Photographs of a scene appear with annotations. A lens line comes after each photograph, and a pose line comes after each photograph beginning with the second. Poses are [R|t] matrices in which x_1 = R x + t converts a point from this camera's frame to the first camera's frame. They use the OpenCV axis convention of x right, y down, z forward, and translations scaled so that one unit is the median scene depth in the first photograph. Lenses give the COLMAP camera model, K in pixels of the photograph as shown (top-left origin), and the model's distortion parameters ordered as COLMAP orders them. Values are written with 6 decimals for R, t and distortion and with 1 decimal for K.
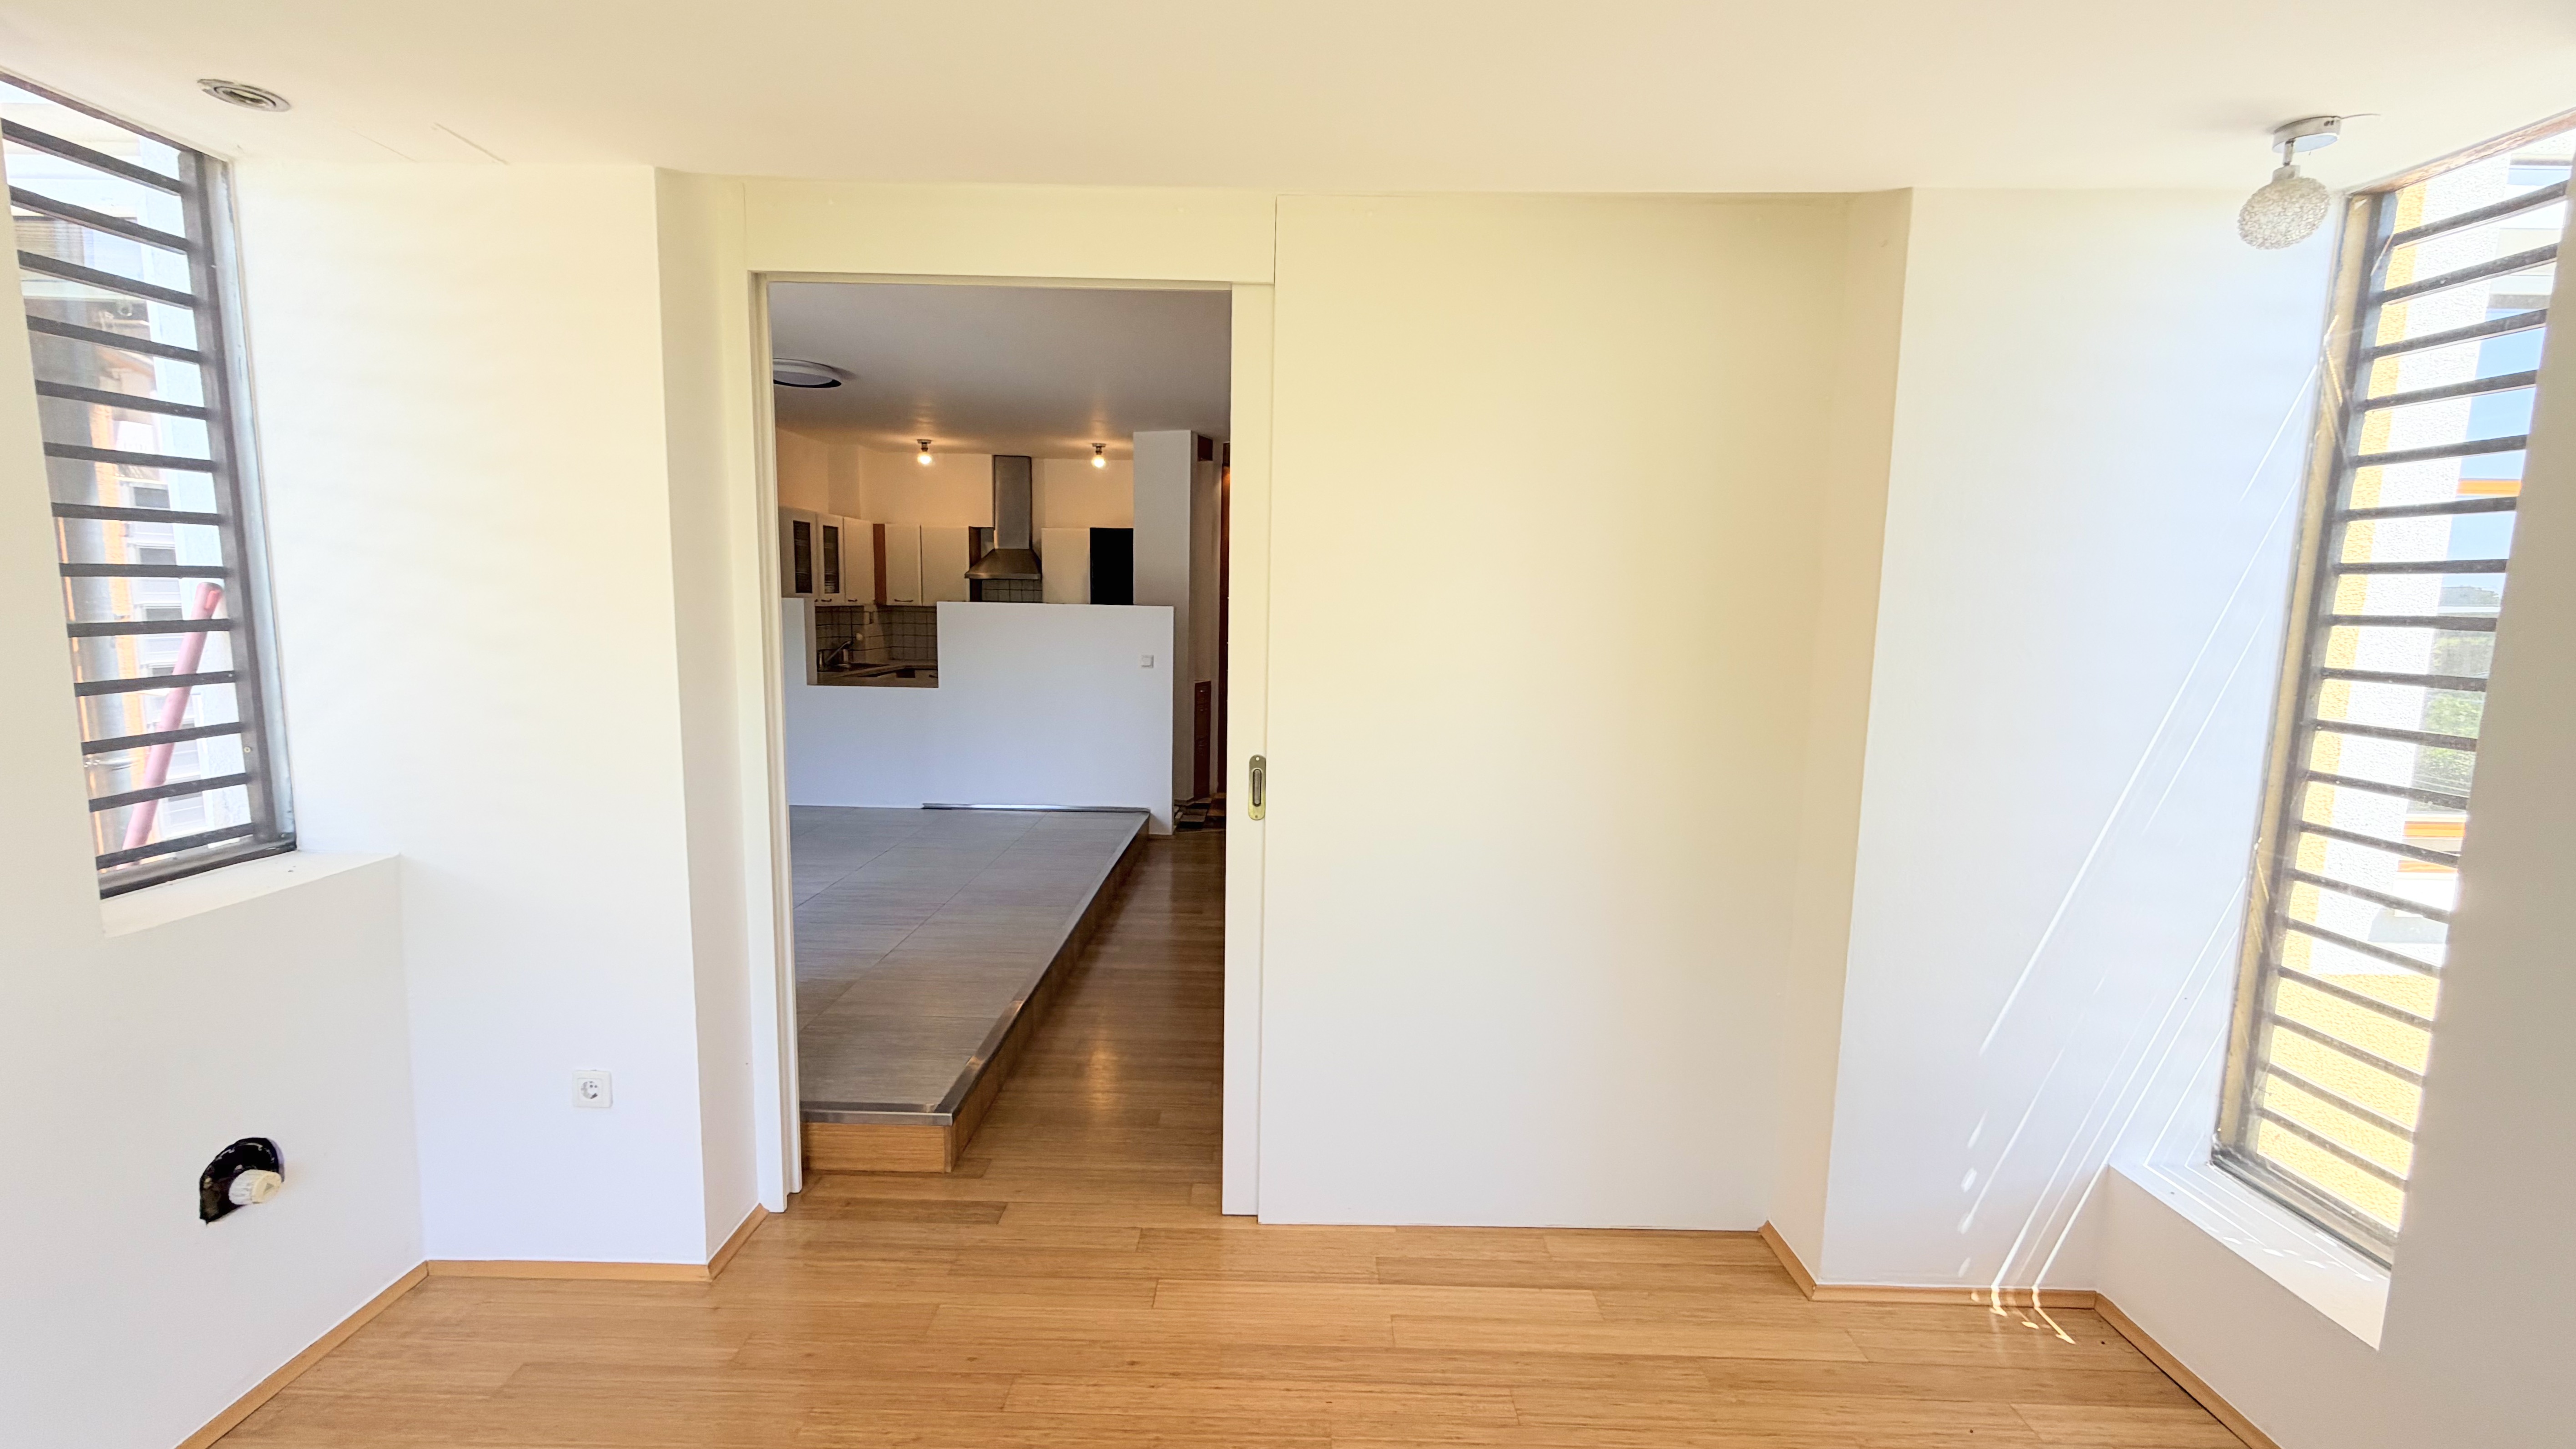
lens RADIAL K [[1034.1, 0, 1296.8], [0, 1034.1, 727.6], [0, 0, 1]] dist [0.003144, 0.000209]
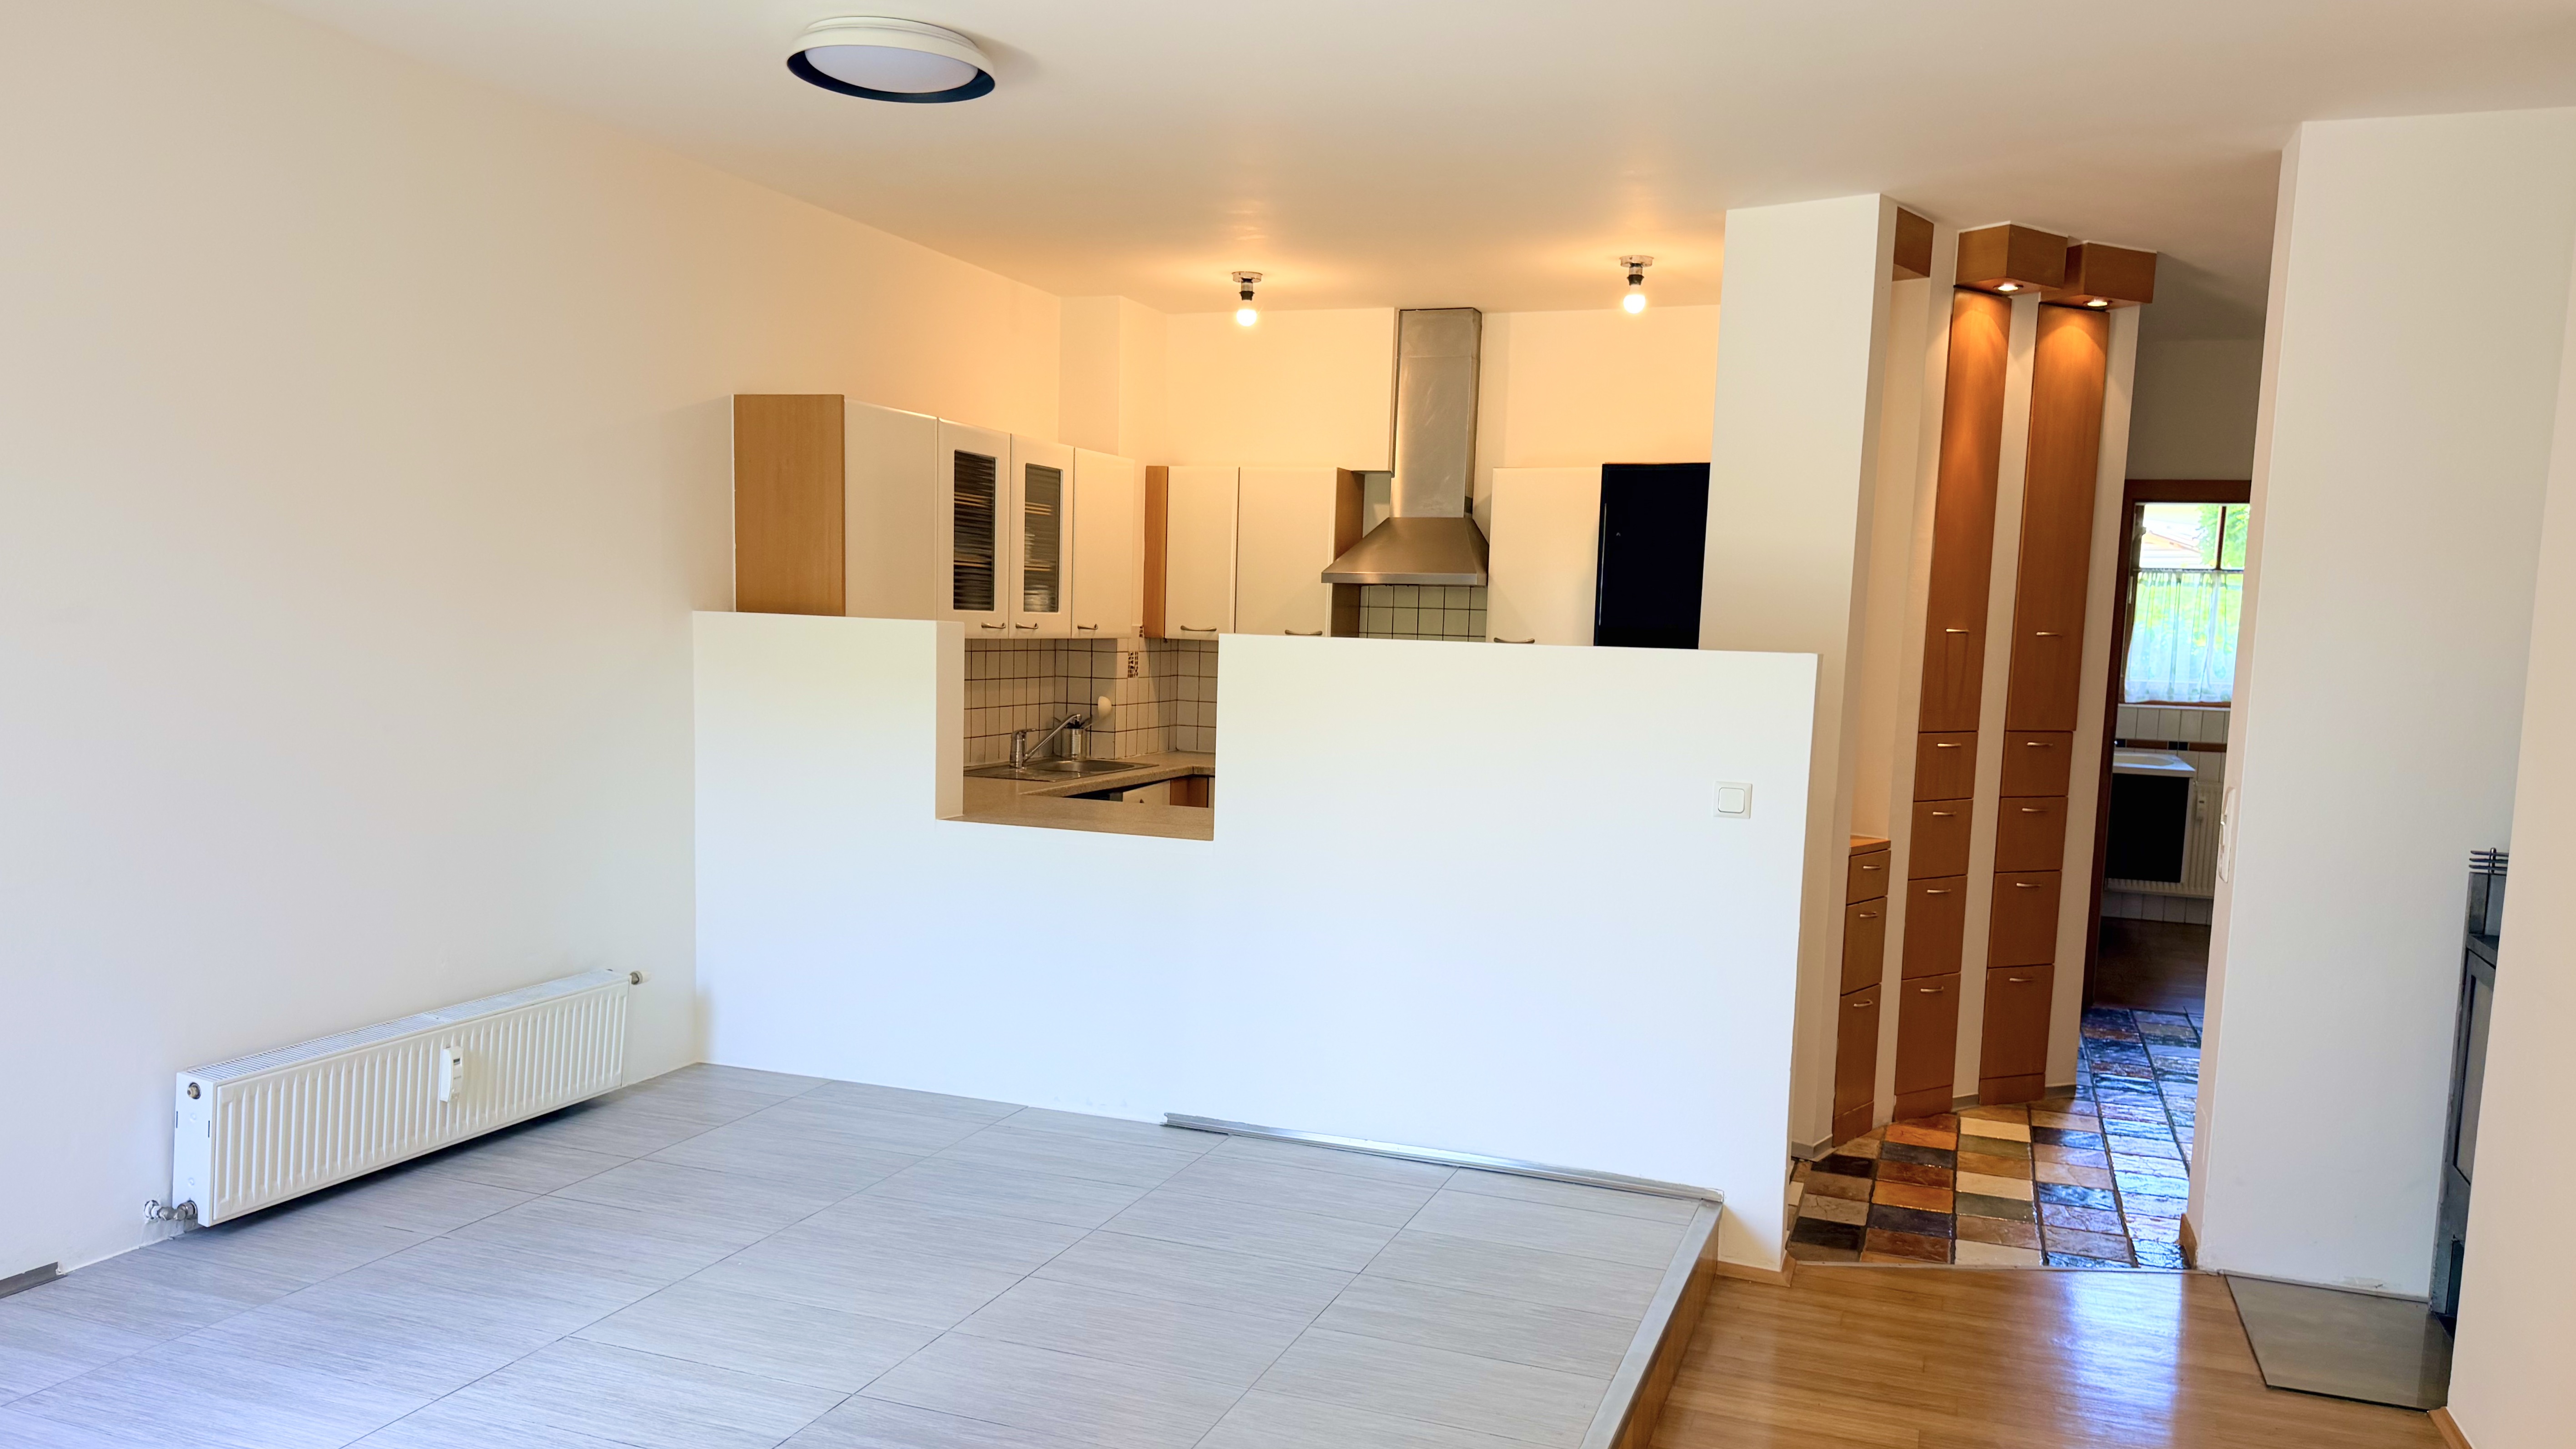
lens RADIAL K [[1820.7, 0, 1281.2], [0, 1820.7, 737.7], [0, 0, 1]] dist [0.008320, 0.000691]
pose [[0.931390, 0.036272, -0.362211, -0.050455], [-0.060006, 0.996710, -0.054491, -0.033901], [0.359042, 0.072487, 0.930502, 0.274464]]
